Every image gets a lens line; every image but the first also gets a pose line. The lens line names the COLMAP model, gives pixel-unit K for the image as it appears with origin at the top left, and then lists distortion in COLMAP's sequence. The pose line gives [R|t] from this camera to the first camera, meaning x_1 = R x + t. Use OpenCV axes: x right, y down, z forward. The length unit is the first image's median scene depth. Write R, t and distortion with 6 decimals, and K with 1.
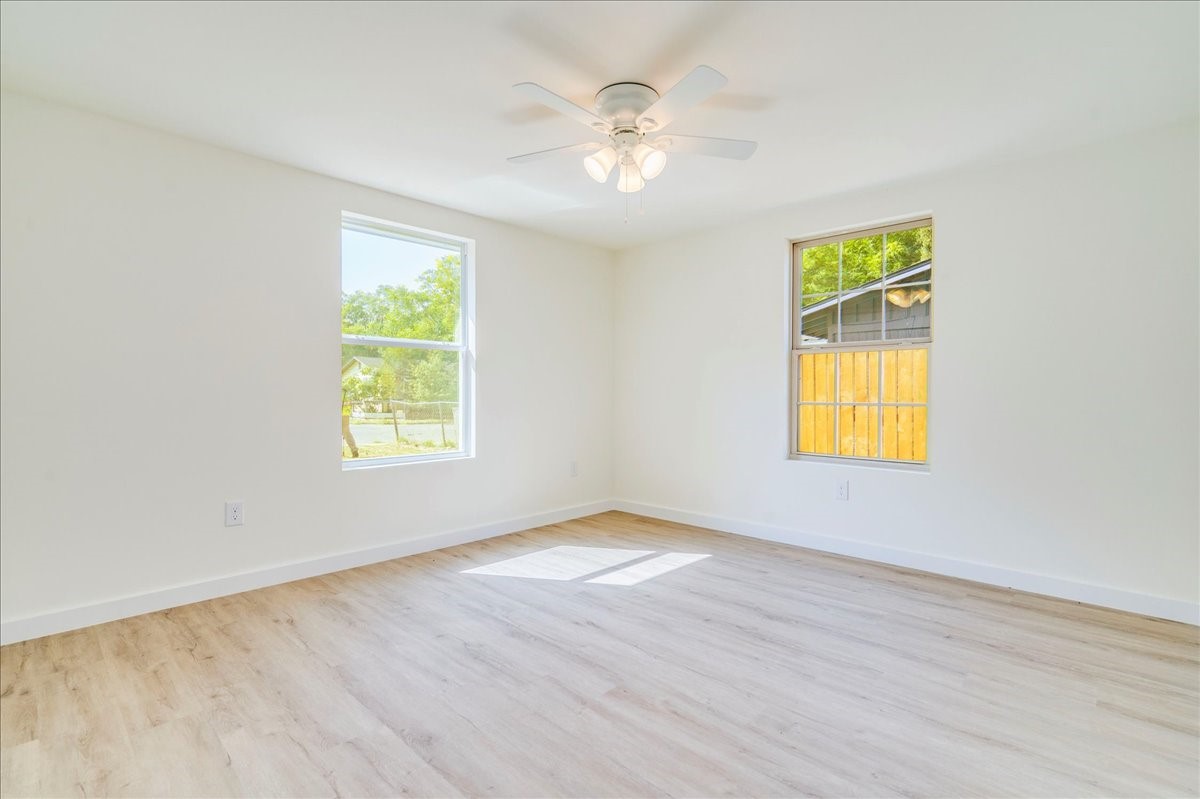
lens RADIAL K [[550.3, 0, 600.3], [0, 550.3, 398.7], [0, 0, 1]] dist [-0.009896, 0.002317]
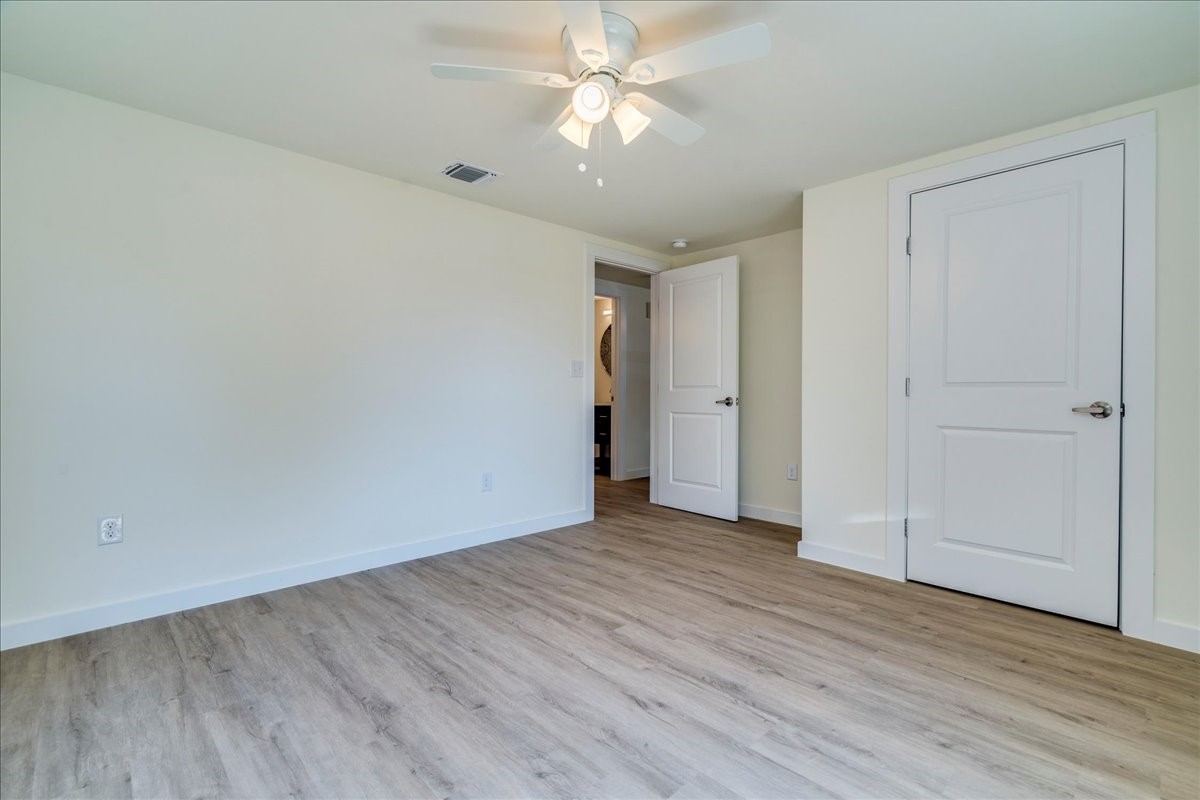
lens RADIAL K [[550.3, 0, 600.7], [0, 550.3, 394.1], [0, 0, 1]] dist [-0.009896, 0.002317]
pose [[-0.999378, -0.005661, 0.034794, 0.017041], [-0.005181, 0.999890, 0.013885, -0.018772], [-0.034869, 0.013696, -0.999298, 2.022041]]
